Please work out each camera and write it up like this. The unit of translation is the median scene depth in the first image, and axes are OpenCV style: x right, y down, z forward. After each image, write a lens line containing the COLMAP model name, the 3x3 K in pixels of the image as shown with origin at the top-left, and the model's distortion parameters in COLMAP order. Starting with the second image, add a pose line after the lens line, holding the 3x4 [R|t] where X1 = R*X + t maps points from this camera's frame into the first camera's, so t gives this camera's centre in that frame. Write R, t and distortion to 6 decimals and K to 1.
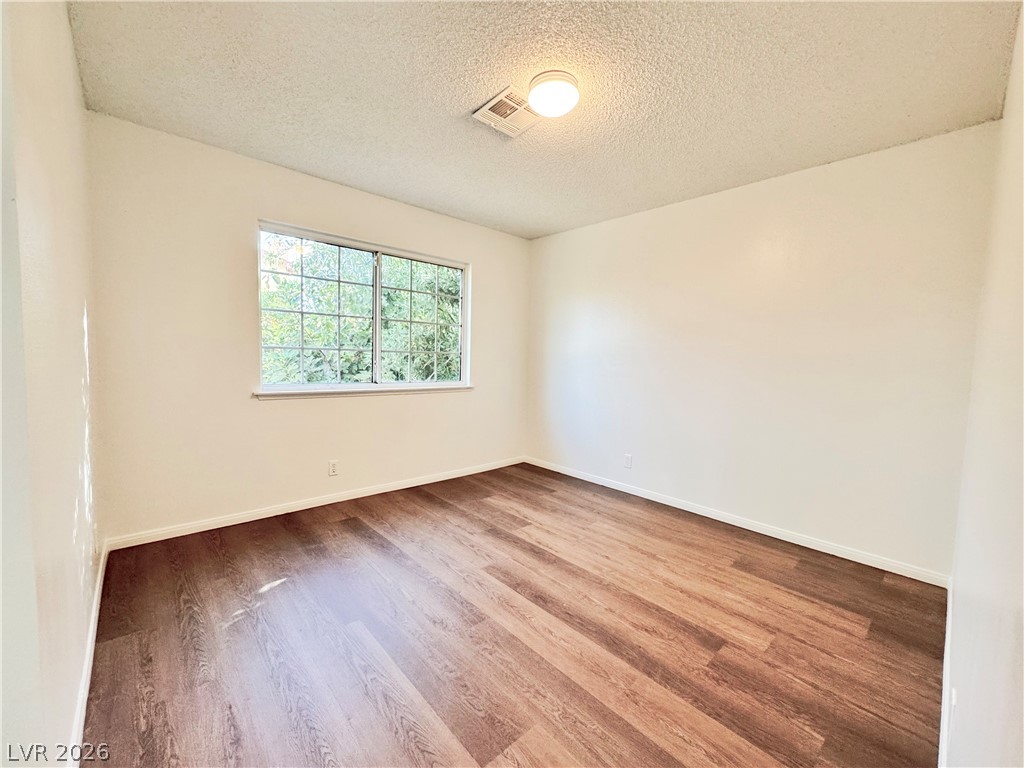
lens RADIAL K [[411.9, 0, 512.5], [0, 411.9, 383.7], [0, 0, 1]] dist [-0.000255, -0.000467]
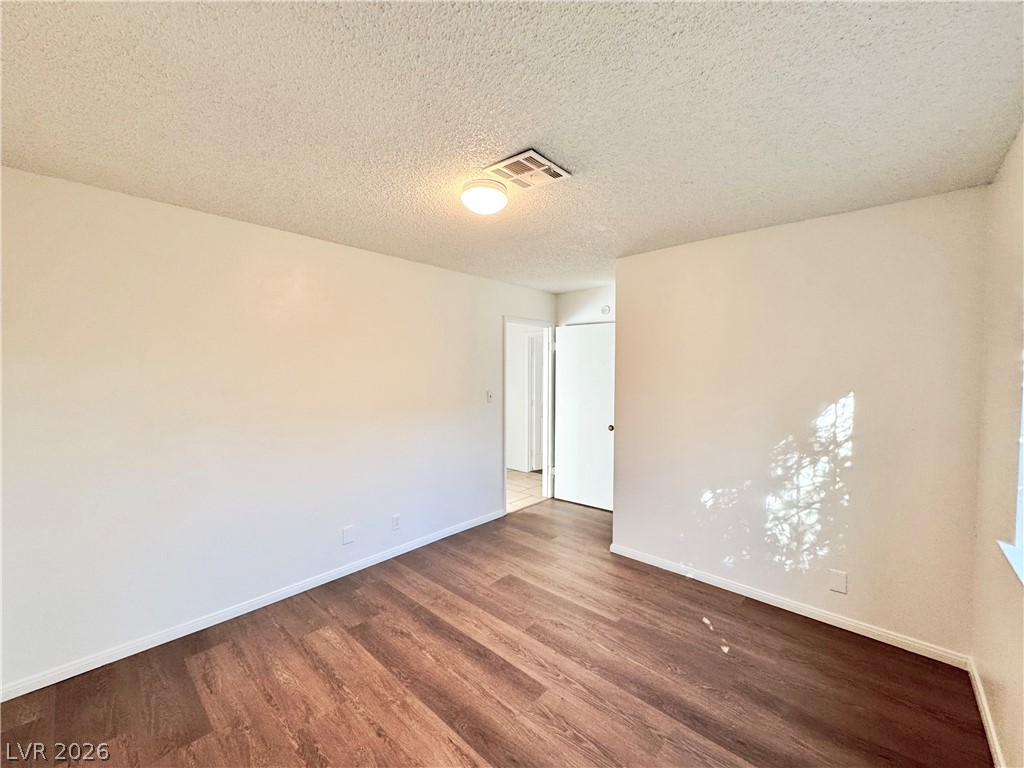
lens RADIAL K [[411.9, 0, 511.7], [0, 411.9, 381.2], [0, 0, 1]] dist [-0.000255, -0.000467]
pose [[-0.995713, -0.028743, -0.087920, 0.108687], [-0.036148, 0.995824, 0.083830, -0.305444], [0.085143, 0.086649, -0.992594, 2.129865]]
